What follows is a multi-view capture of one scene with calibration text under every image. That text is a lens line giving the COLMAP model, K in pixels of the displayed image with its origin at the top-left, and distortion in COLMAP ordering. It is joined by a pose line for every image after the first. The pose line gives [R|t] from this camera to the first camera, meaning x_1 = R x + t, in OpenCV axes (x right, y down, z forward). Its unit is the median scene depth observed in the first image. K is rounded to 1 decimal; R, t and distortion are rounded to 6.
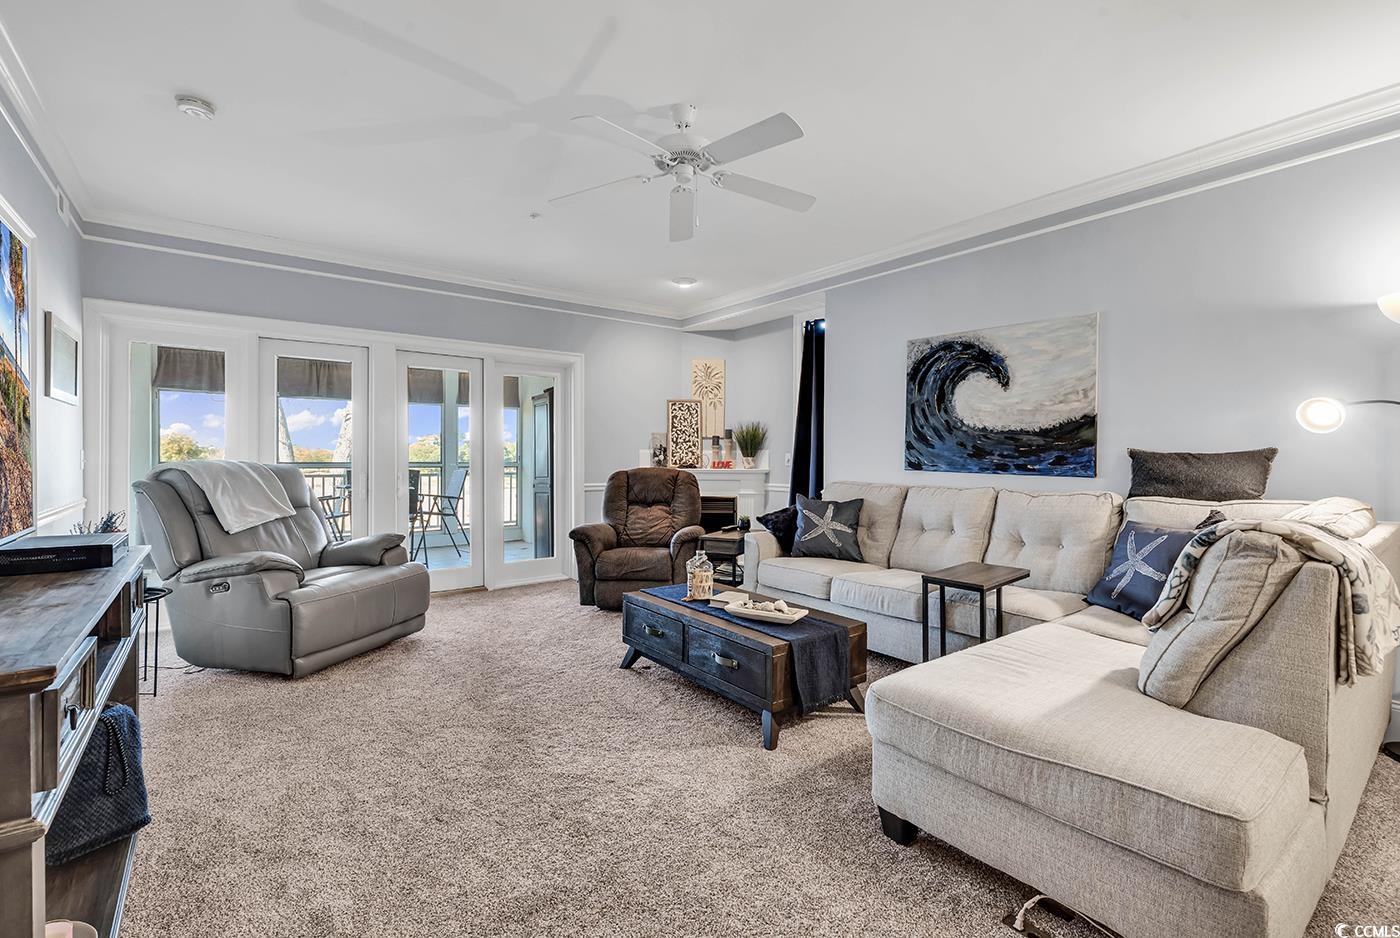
lens RADIAL K [[627.6, 0, 699.4], [0, 627.6, 463.1], [0, 0, 1]] dist [0.002187, 0.000415]
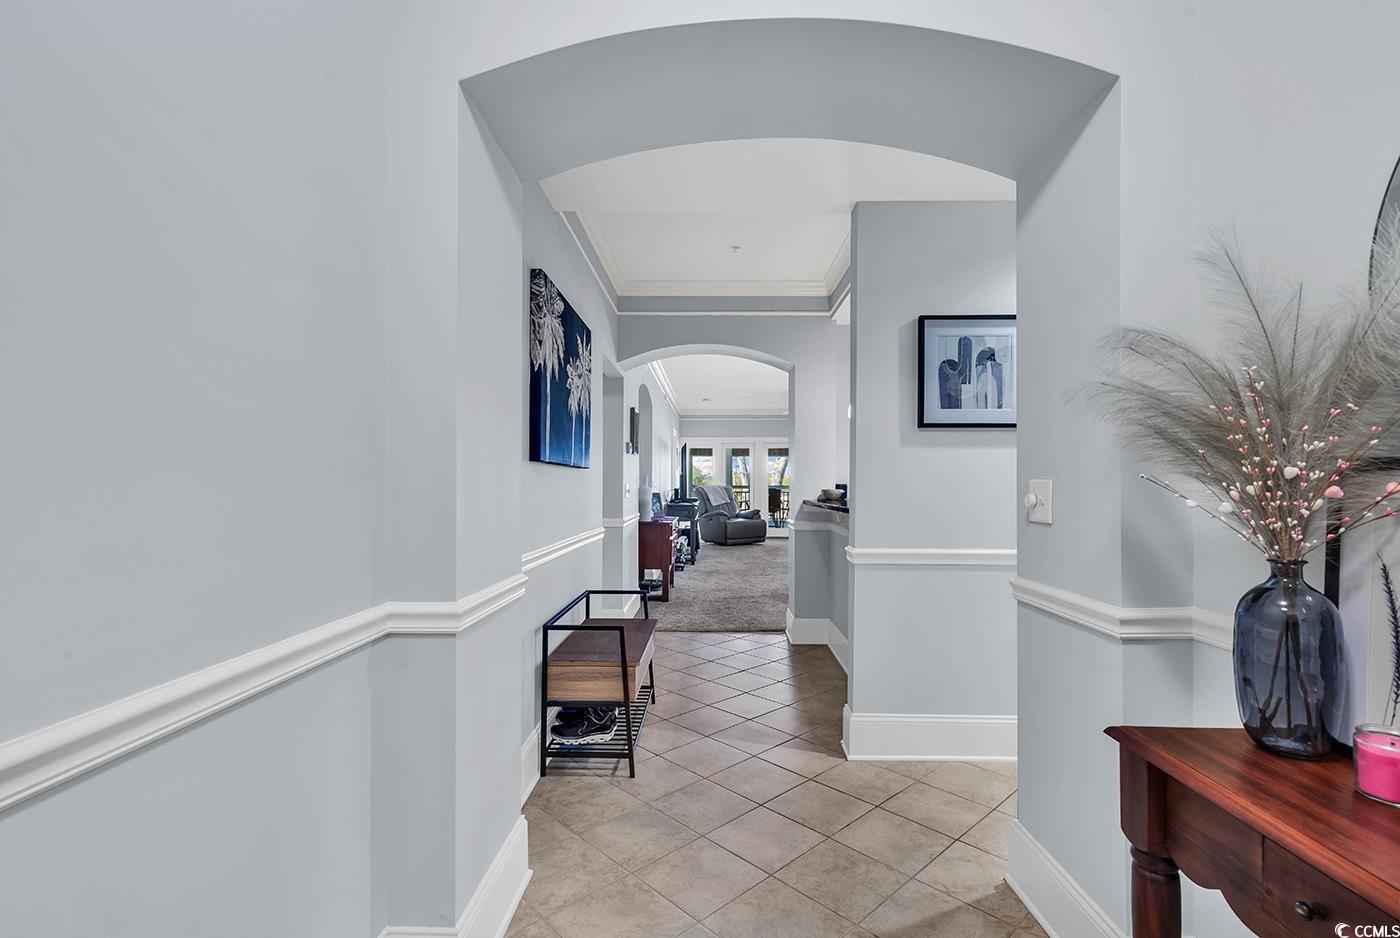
lens RADIAL K [[639.4, 0, 714.1], [0, 639.4, 466.4], [0, 0, 1]] dist [0.003604, 0.000951]
pose [[0.796373, -0.014034, -0.604643, 1.193588], [-0.003190, 0.999619, -0.027404, -0.007504], [0.604797, 0.023753, 0.796025, -1.548623]]
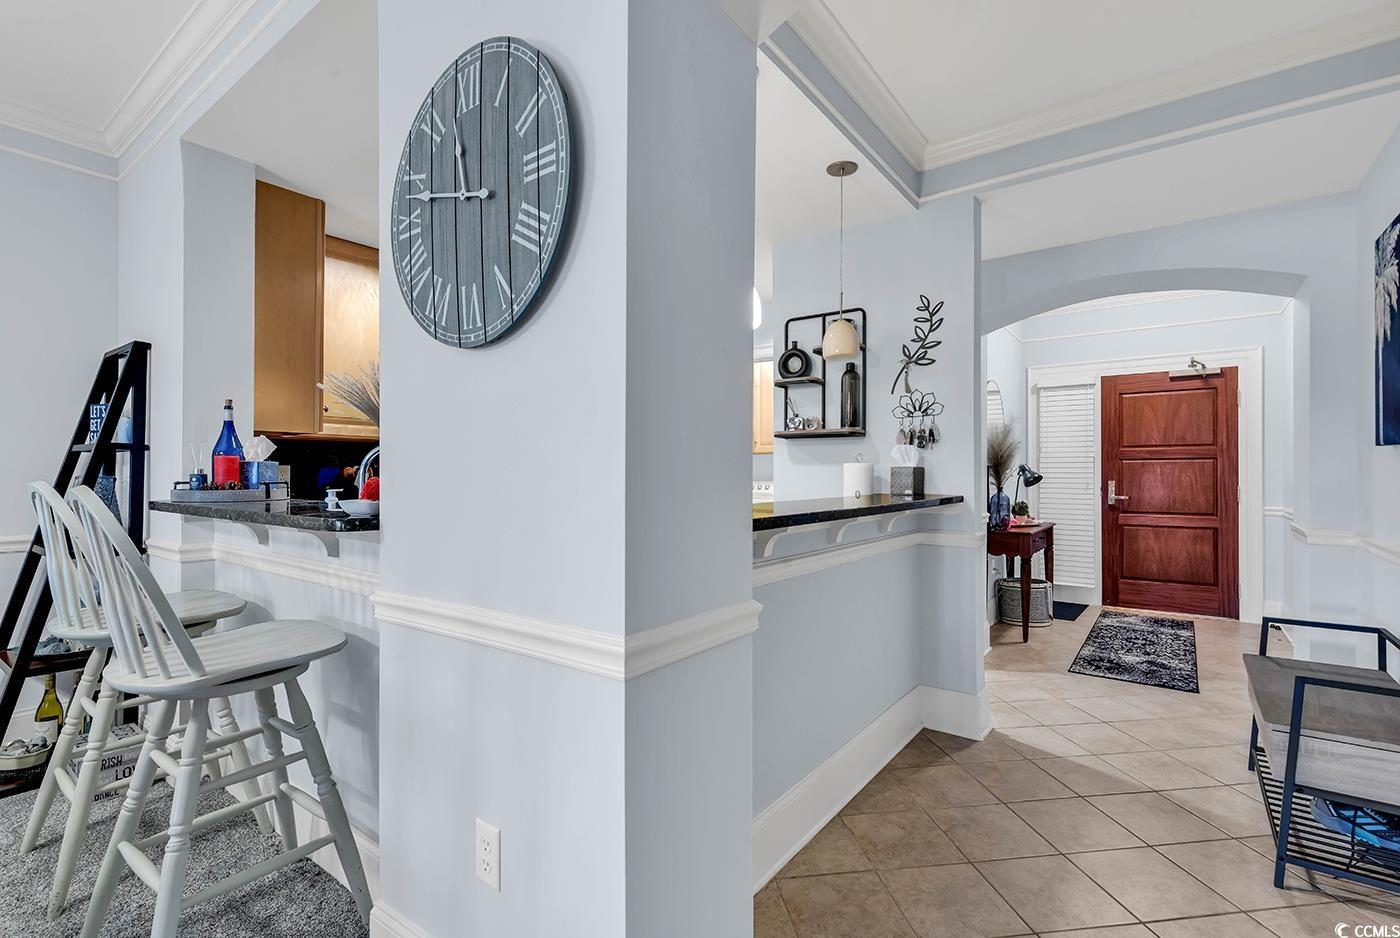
lens RADIAL K [[639.4, 0, 714.1], [0, 639.4, 466.4], [0, 0, 1]] dist [0.003604, 0.000951]
pose [[-0.284073, 0.001592, 0.958801, 0.287649], [-0.002792, 0.999993, -0.002488, -0.004884], [-0.958799, -0.003383, -0.284066, -0.404775]]
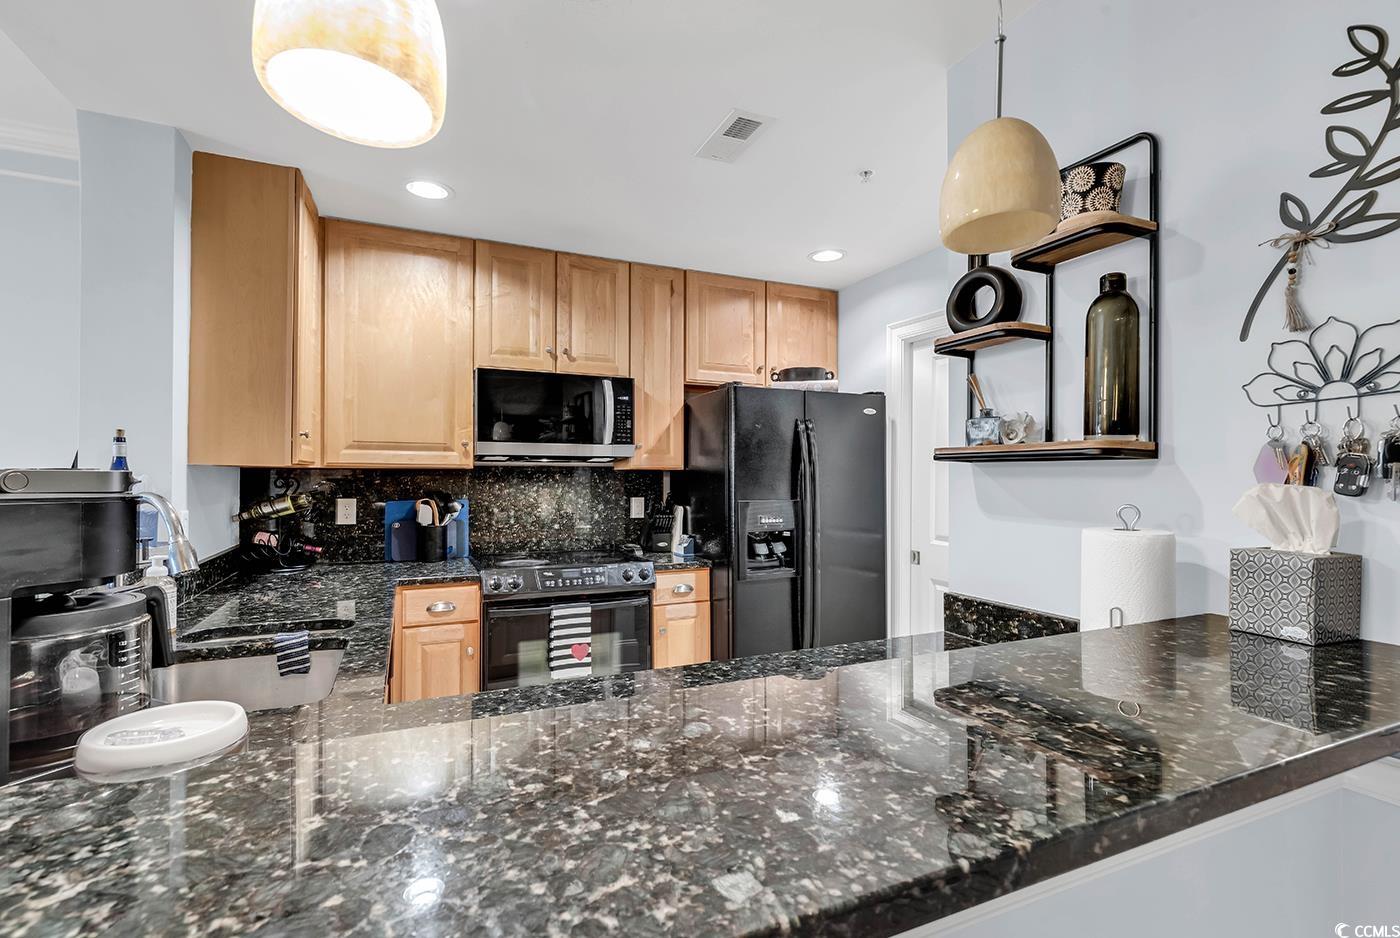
lens RADIAL K [[652.1, 0, 680.7], [0, 652.1, 476.7], [0, 0, 1]] dist [-0.001398, -0.000170]
pose [[0.220700, -0.002860, 0.975338, 0.599070], [-0.000271, 0.999995, 0.002994, -0.032934], [-0.975342, -0.000925, 0.220698, -0.627277]]
